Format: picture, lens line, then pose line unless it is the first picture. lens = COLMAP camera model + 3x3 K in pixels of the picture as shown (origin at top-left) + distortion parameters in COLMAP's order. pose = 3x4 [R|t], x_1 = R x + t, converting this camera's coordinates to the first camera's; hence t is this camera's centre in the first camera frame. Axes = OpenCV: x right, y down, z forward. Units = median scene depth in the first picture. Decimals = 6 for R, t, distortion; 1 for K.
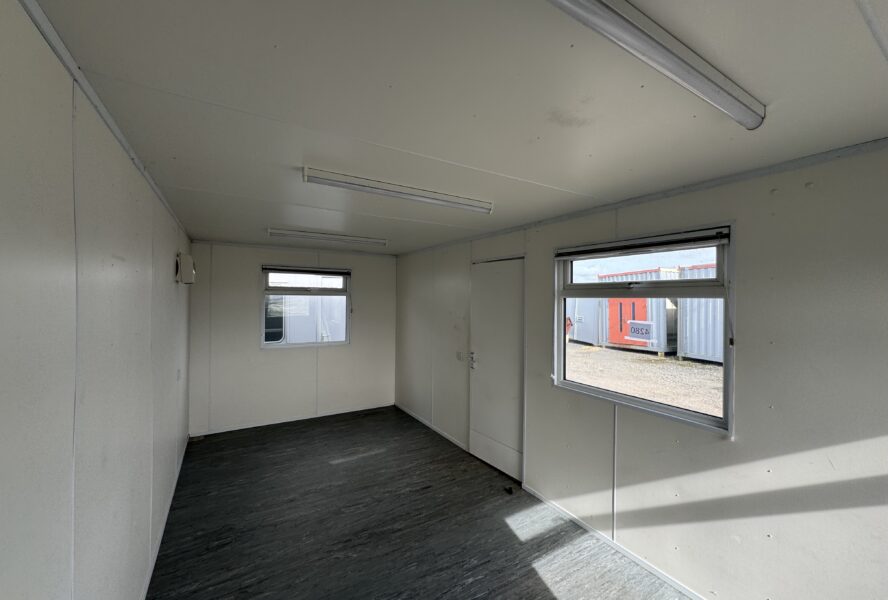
lens RADIAL K [[353.6, 0, 444.0], [0, 353.6, 300.0], [0, 0, 1]] dist [-0.000639, 0.000026]
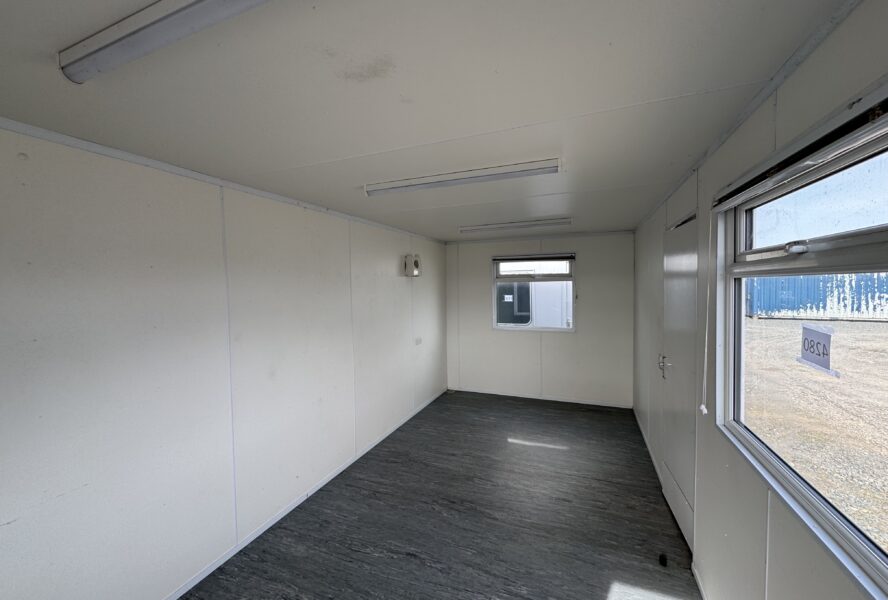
lens RADIAL K [[353.6, 0, 444.0], [0, 353.6, 300.0], [0, 0, 1]] dist [-0.000639, 0.000026]
pose [[0.593221, 0.015282, -0.804895, 0.416073], [0.018186, 0.999310, 0.032377, 0.003083], [0.804834, -0.033844, 0.592534, 0.231432]]
